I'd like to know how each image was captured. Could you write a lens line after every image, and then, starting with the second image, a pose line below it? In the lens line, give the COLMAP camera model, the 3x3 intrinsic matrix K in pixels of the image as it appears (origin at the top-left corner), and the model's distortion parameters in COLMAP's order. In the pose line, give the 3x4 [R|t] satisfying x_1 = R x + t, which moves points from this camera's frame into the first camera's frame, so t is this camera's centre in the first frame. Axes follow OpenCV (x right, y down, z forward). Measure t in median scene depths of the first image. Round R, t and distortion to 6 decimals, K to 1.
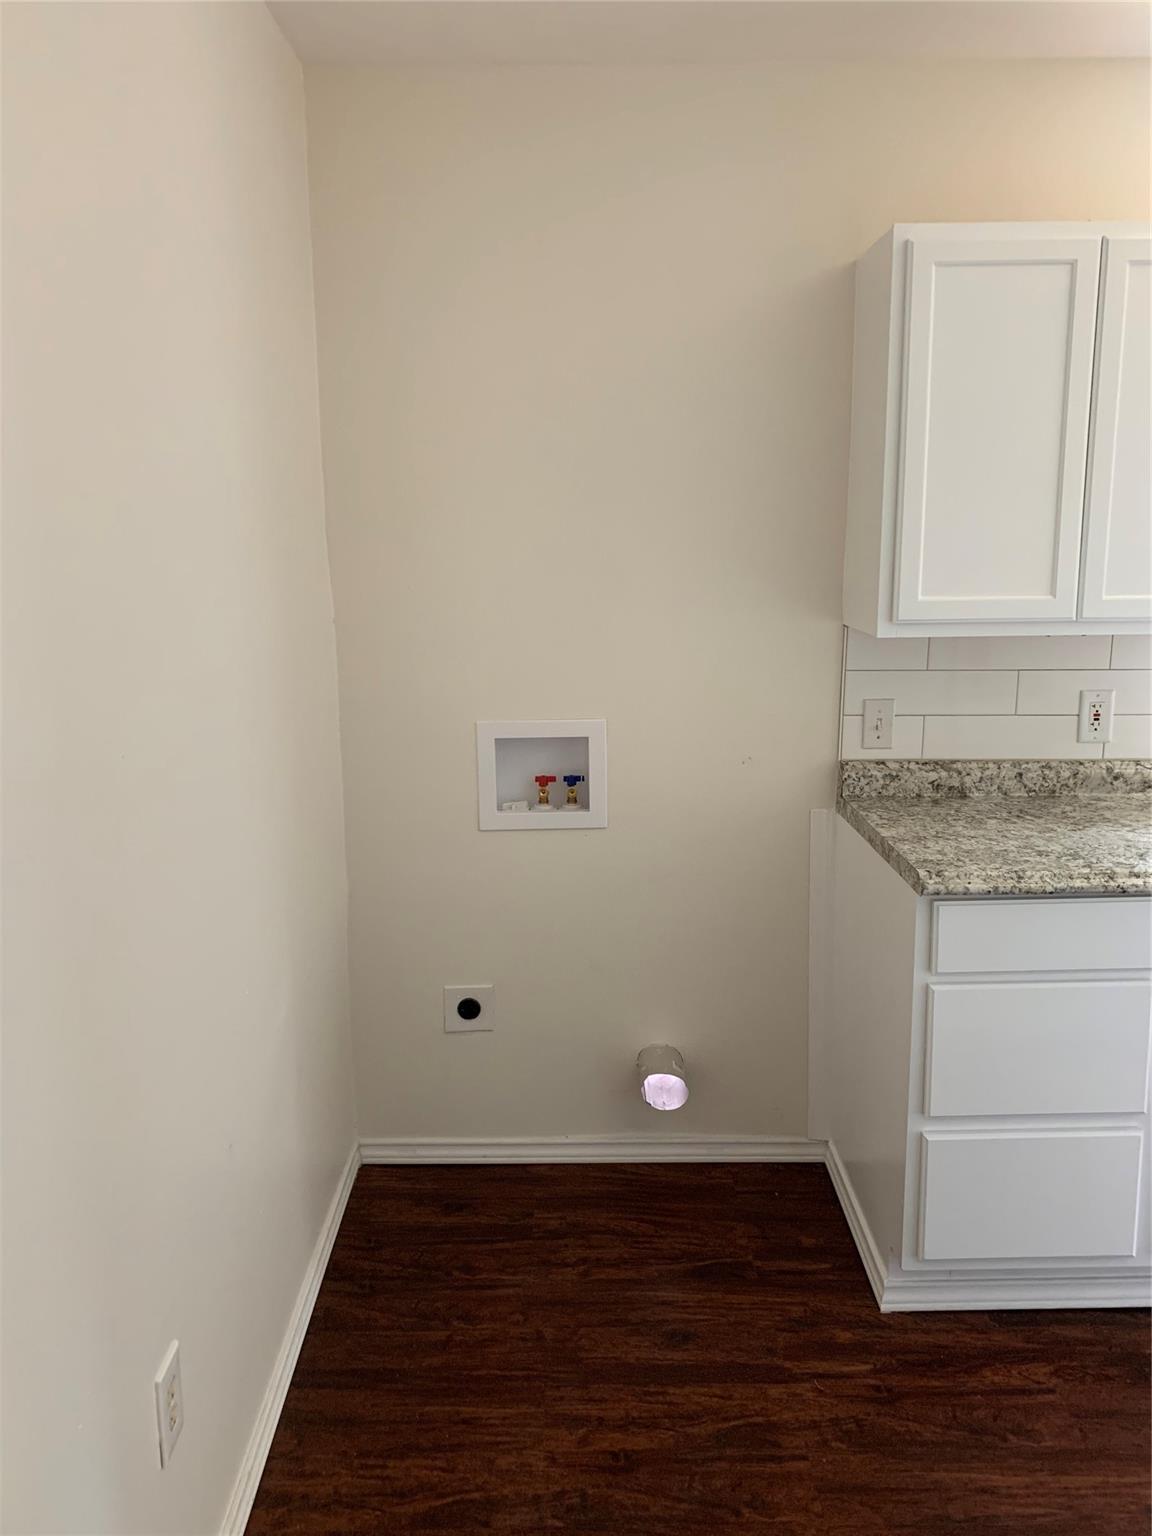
lens RADIAL K [[1170.8, 0, 583.0], [0, 1170.8, 774.0], [0, 0, 1]] dist [0.028431, -0.035180]
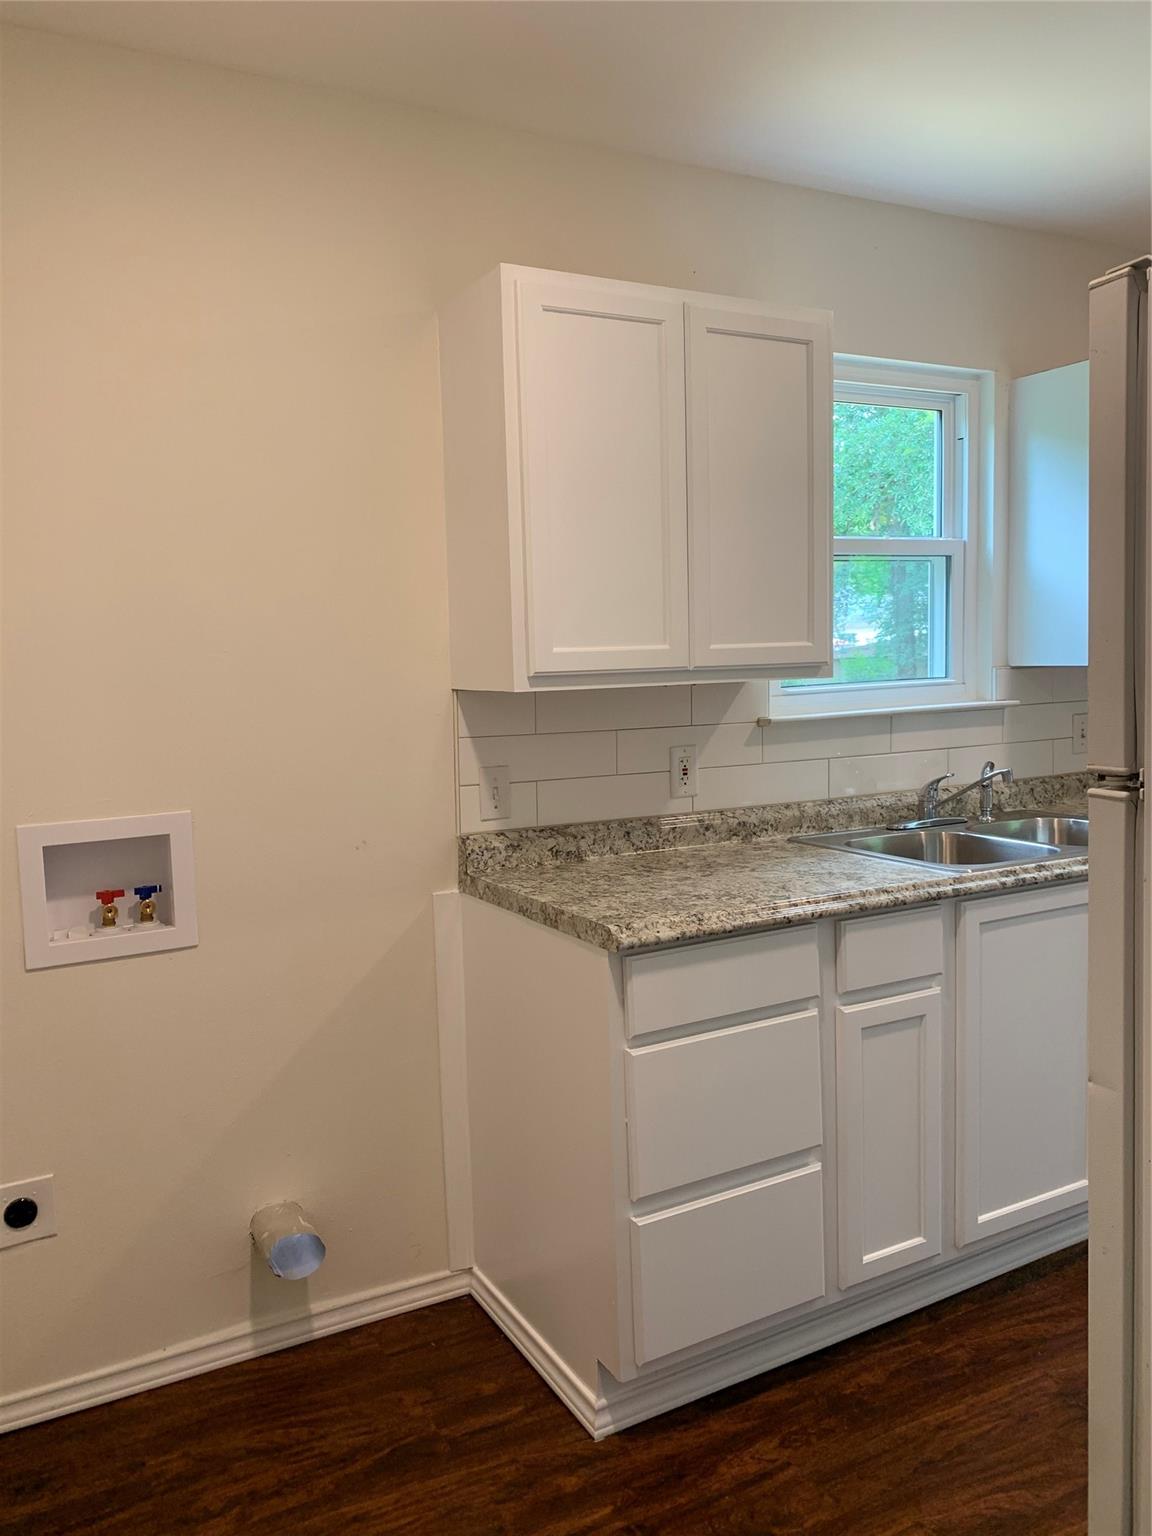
lens RADIAL K [[1170.8, 0, 580.9], [0, 1170.8, 756.5], [0, 0, 1]] dist [0.028431, -0.035180]
pose [[0.880848, -0.056298, 0.470039, -0.132904], [0.116500, 0.988147, -0.099965, 0.031881], [-0.458840, 0.142813, 0.876966, 0.140270]]
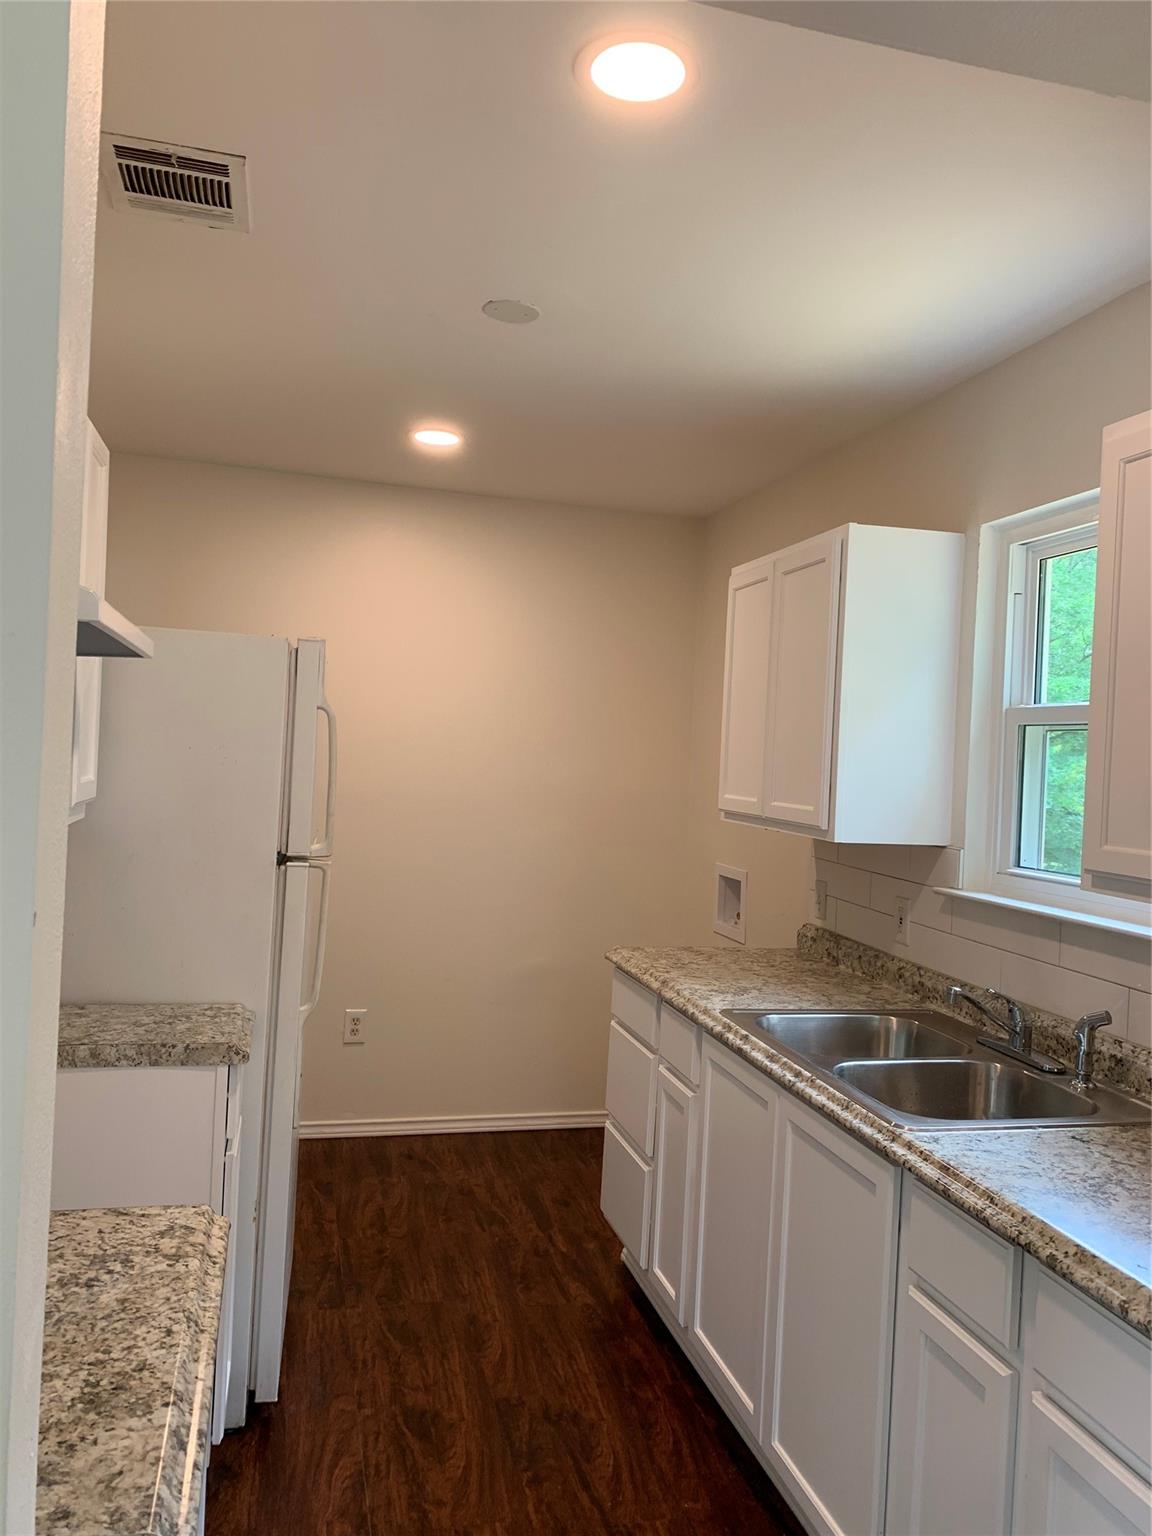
lens RADIAL K [[1170.8, 0, 578.8], [0, 1170.8, 761.0], [0, 0, 1]] dist [0.028431, -0.035180]
pose [[0.234016, 0.027026, -0.971857, 1.547145], [-0.250731, 0.967478, -0.033470, -0.086230], [0.939346, 0.251507, 0.233182, 0.402517]]
